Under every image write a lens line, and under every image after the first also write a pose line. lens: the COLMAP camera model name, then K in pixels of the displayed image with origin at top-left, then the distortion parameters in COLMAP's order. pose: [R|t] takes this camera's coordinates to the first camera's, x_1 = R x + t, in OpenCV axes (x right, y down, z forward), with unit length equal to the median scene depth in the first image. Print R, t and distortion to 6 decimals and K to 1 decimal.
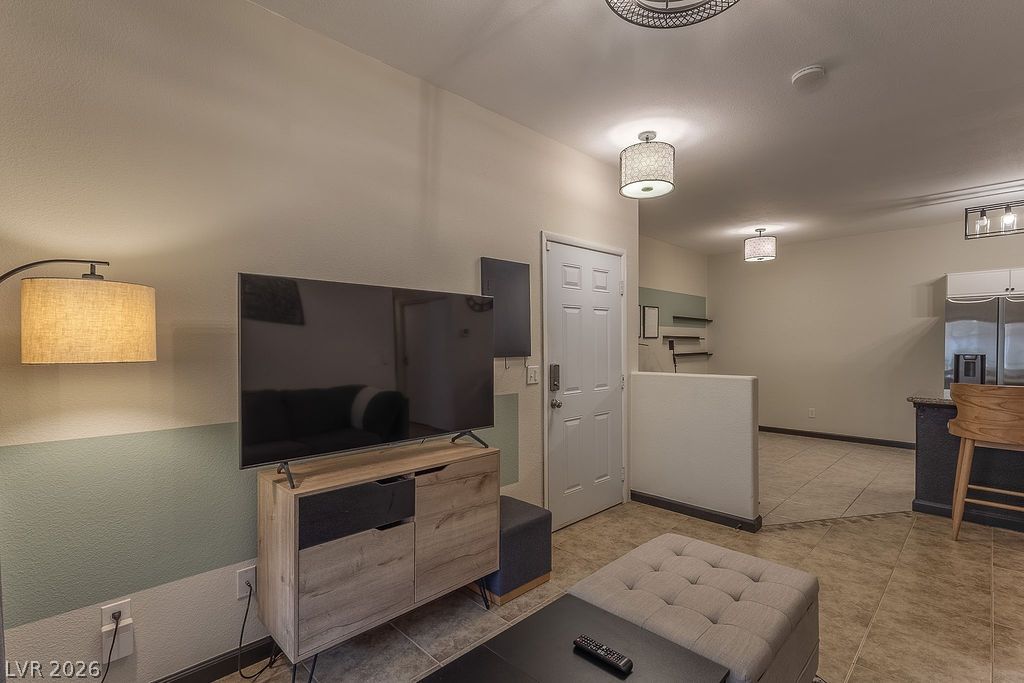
lens RADIAL K [[472.4, 0, 512.5], [0, 472.4, 351.1], [0, 0, 1]] dist [0.000348, 0.000305]
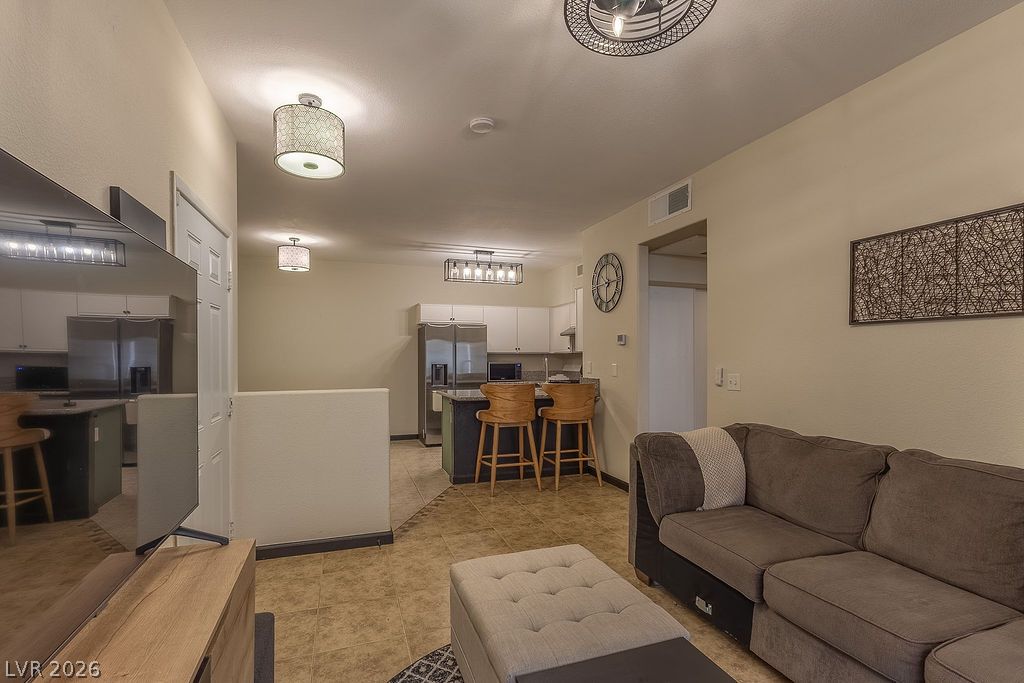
lens RADIAL K [[474.0, 0, 507.3], [0, 474.0, 353.9], [0, 0, 1]] dist [-0.000922, 0.000026]
pose [[0.431590, 0.004509, 0.902059, -0.282311], [0.014281, 0.999828, -0.011830, -0.004144], [-0.901957, 0.017988, 0.431452, 0.316430]]
